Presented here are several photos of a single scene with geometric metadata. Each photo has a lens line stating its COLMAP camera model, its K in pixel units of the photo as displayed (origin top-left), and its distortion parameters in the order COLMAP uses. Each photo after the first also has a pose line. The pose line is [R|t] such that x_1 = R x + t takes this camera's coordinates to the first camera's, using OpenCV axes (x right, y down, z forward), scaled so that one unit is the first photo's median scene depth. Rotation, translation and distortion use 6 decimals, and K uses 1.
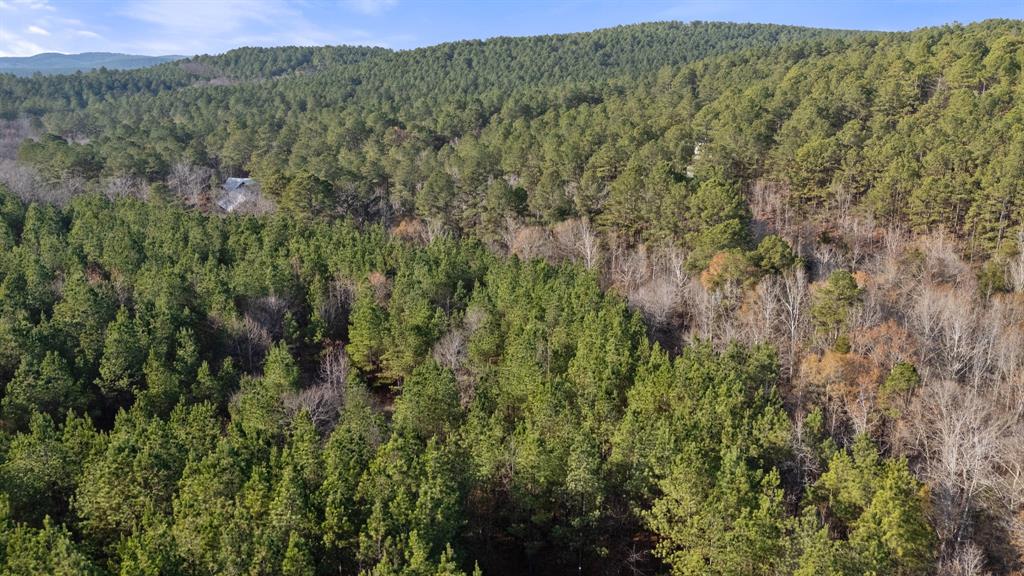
lens RADIAL K [[751.6, 0, 515.6], [0, 751.6, 288.1], [0, 0, 1]] dist [0.080182, -0.078574]
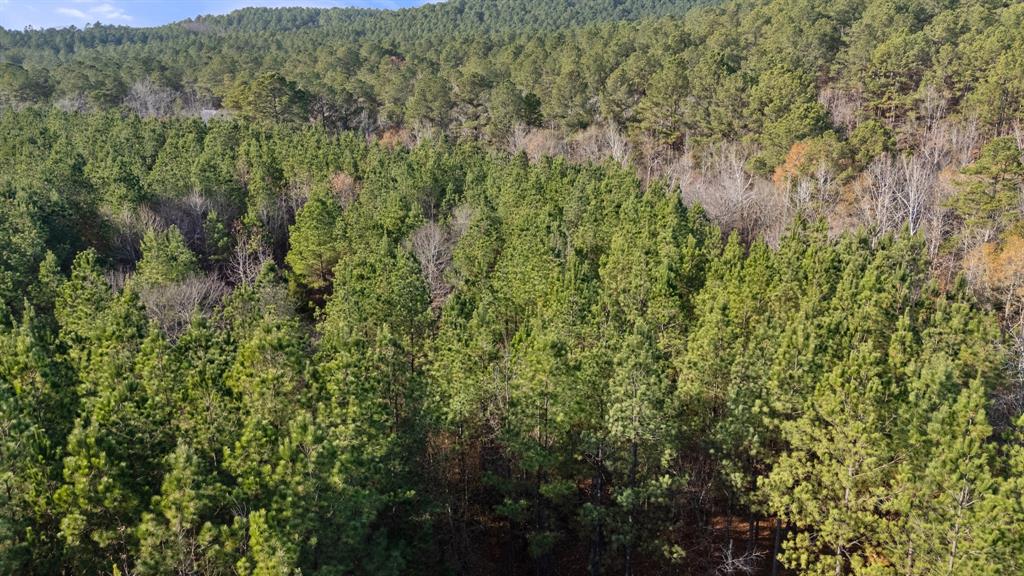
lens RADIAL K [[751.6, 0, 515.6], [0, 751.6, 288.1], [0, 0, 1]] dist [0.080182, -0.078574]
pose [[0.999823, 0.008714, -0.016700, 0.004711], [-0.008271, 0.999617, 0.026428, 0.061089], [0.016924, -0.026285, 0.999511, 0.193425]]
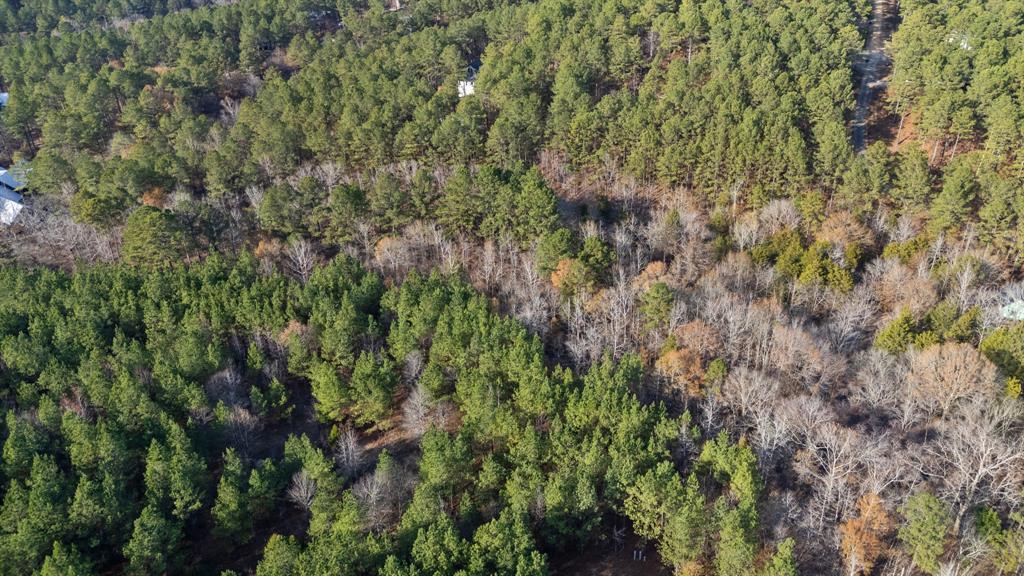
lens RADIAL K [[751.6, 0, 515.6], [0, 751.6, 288.1], [0, 0, 1]] dist [0.080182, -0.078574]
pose [[0.915682, -0.201645, 0.347658, -0.221260], [0.123227, 0.964226, 0.234698, -0.250272], [-0.382547, -0.172068, 0.907772, -0.151974]]
